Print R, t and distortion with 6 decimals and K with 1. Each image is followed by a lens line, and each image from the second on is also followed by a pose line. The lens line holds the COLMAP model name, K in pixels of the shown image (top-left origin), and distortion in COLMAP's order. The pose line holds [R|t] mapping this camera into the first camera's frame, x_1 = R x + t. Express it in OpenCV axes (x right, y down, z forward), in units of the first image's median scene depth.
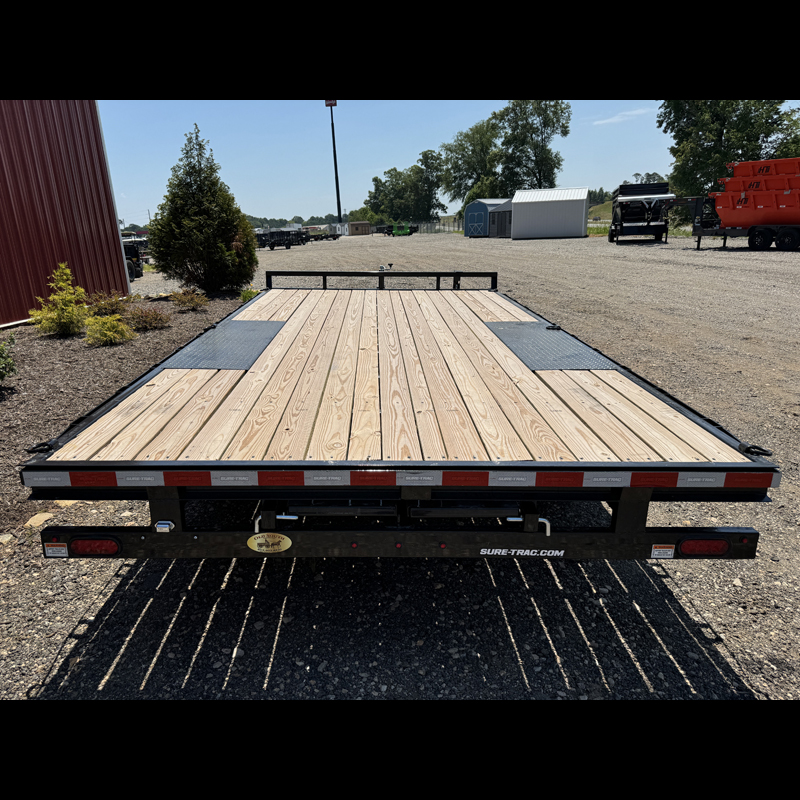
lens RADIAL K [[611.6, 0, 400.0], [0, 611.6, 400.0], [0, 0, 1]] dist [0.013570, -0.005421]
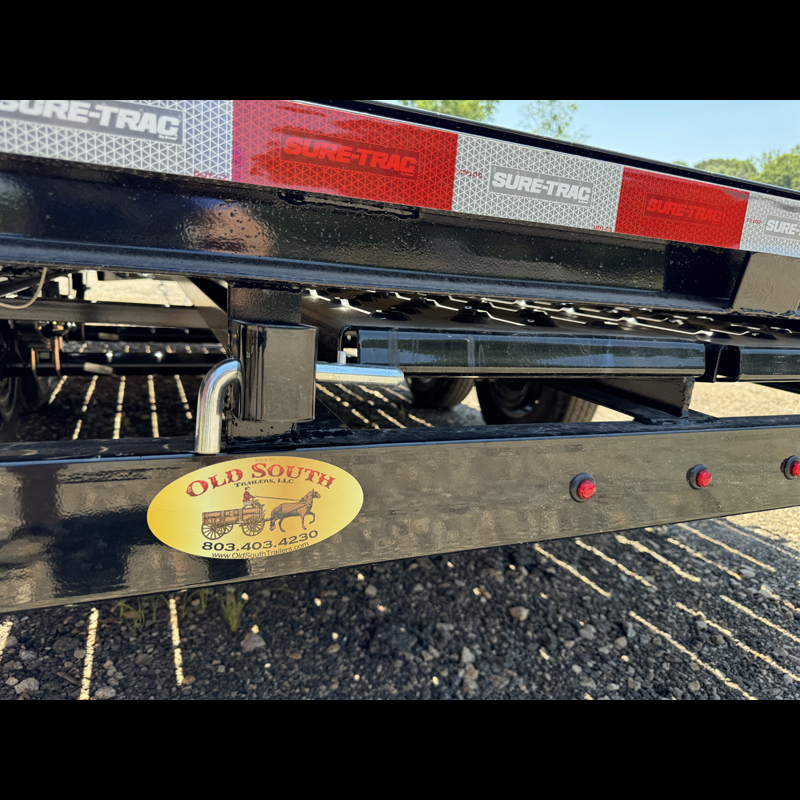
lens RADIAL K [[574.9, 0, 419.9], [0, 574.9, 379.7], [0, 0, 1]] dist [-0.024378, 0.005005]
pose [[0.920592, -0.008287, 0.390437, -0.071566], [0.046604, 0.994961, -0.088769, 0.062642], [-0.387734, 0.099916, 0.916340, 0.237869]]
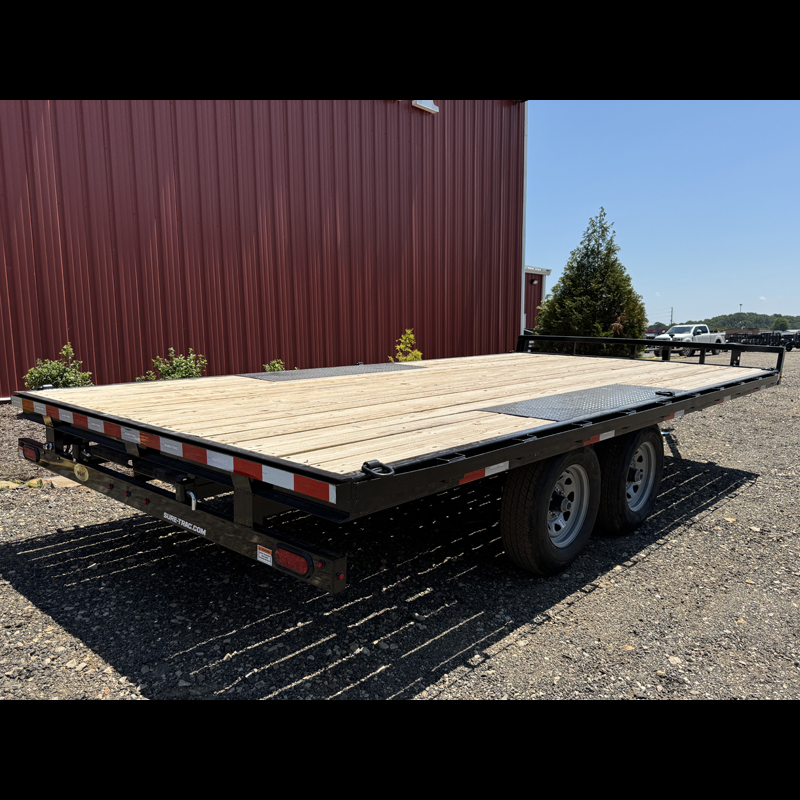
lens RADIAL K [[666.6, 0, 432.0], [0, 666.6, 422.3], [0, 0, 1]] dist [0.128665, -0.243682]
pose [[0.744311, 0.117297, -0.657451, 0.387271], [-0.204611, 0.977165, -0.057305, 0.017200], [0.635716, 0.177175, 0.751315, 0.109652]]
